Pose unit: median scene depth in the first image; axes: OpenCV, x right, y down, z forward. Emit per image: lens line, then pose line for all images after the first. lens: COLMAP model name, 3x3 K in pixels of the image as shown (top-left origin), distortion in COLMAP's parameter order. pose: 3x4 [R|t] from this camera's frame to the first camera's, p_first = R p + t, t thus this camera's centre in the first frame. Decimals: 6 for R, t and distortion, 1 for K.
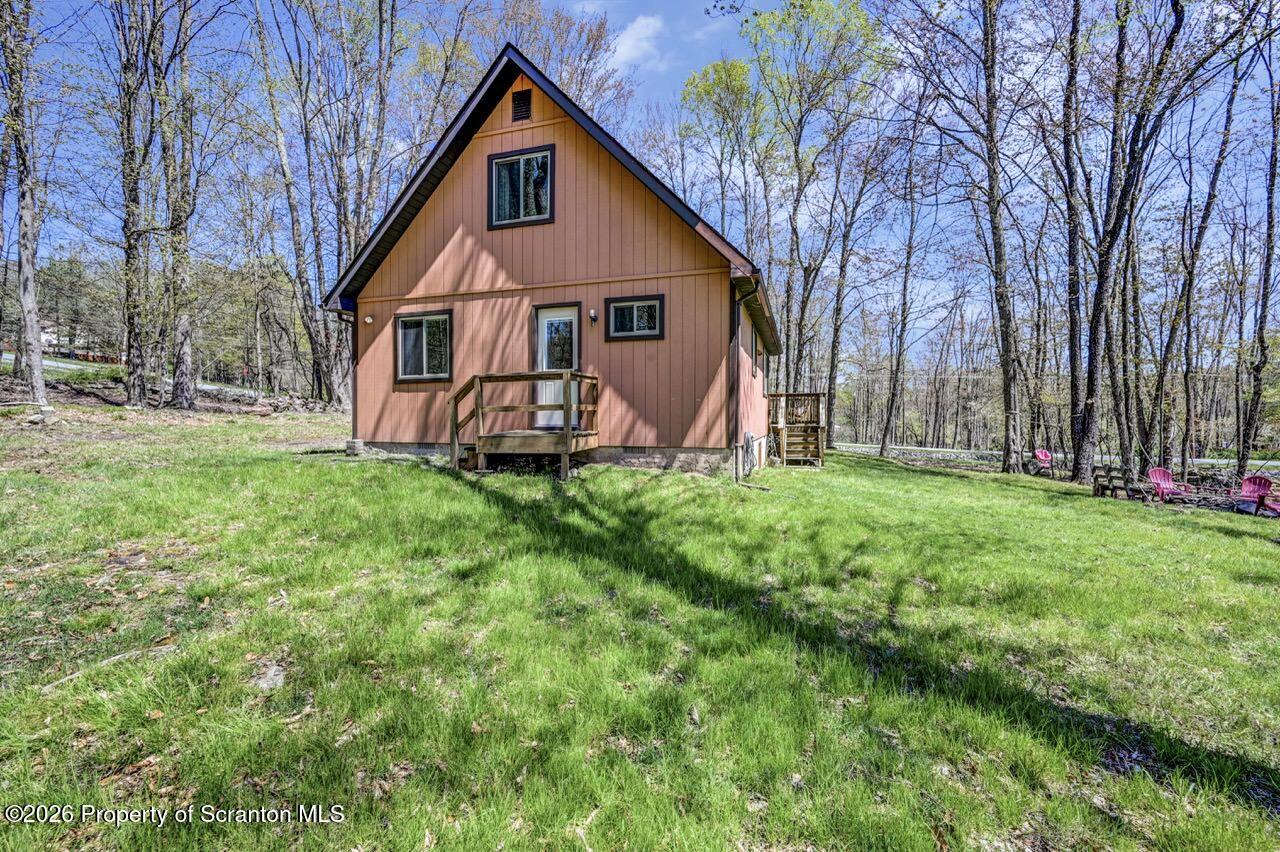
lens RADIAL K [[515.0, 0, 636.4], [0, 515.0, 426.8], [0, 0, 1]] dist [-0.000620, -0.000205]
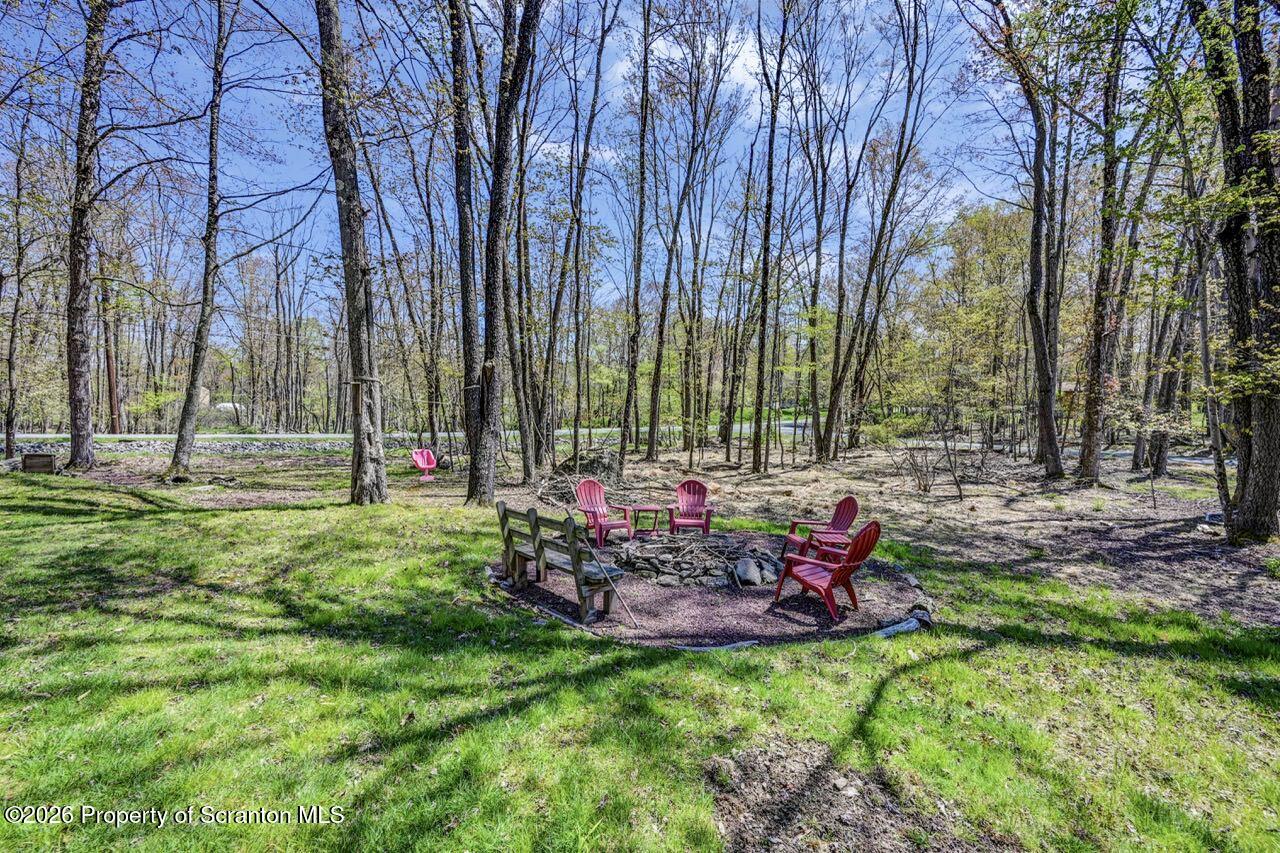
lens RADIAL K [[494.5, 0, 637.9], [0, 494.5, 427.7], [0, 0, 1]] dist [-0.001153, -0.000043]
pose [[0.523105, -0.050839, 0.850750, 0.903233], [0.006290, 0.998422, 0.055796, -0.012227], [-0.852245, -0.023836, 0.522600, 1.038765]]
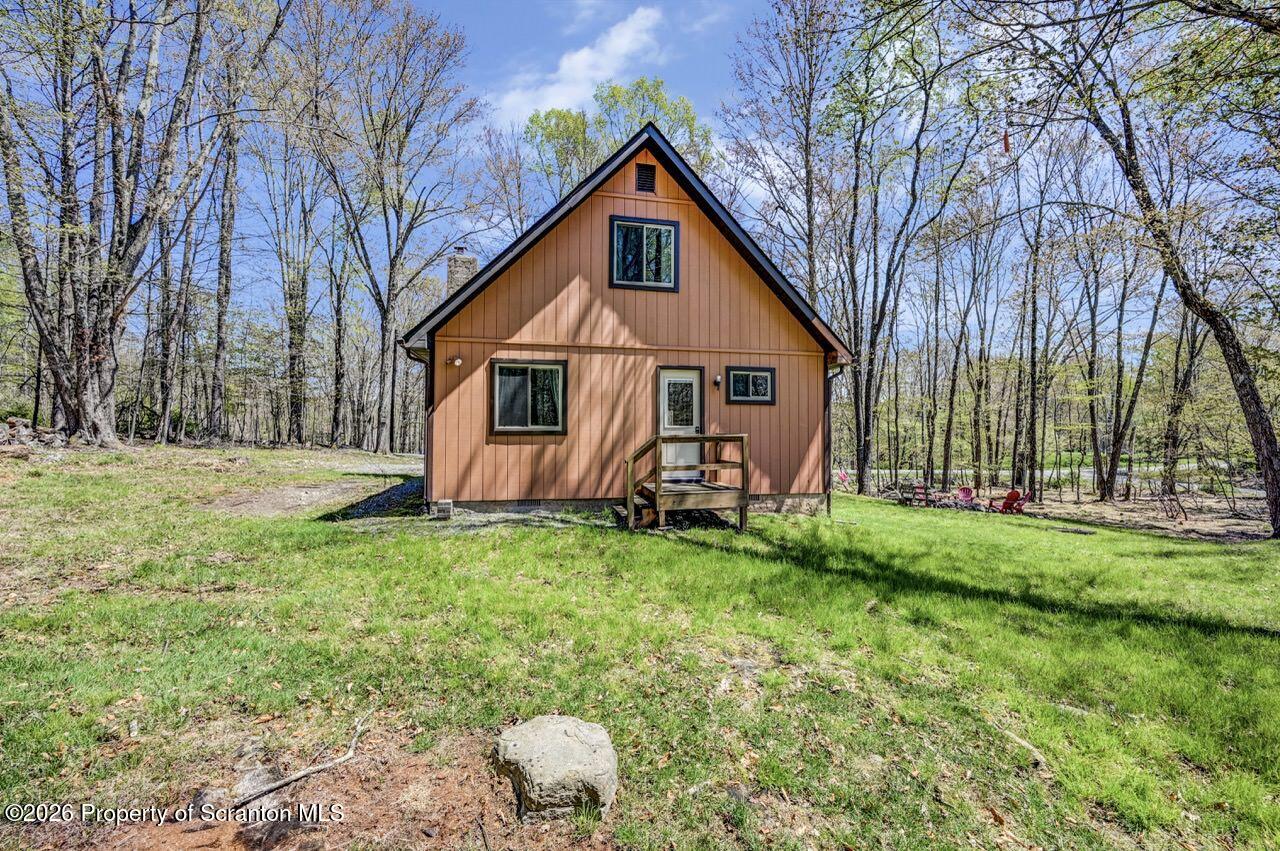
lens RADIAL K [[515.0, 0, 637.6], [0, 515.0, 426.5], [0, 0, 1]] dist [-0.000620, -0.000205]
pose [[0.872660, 0.011139, 0.488201, -0.732988], [0.005784, 0.999434, -0.033143, -0.072464], [-0.488294, 0.031746, 0.872102, 0.092614]]
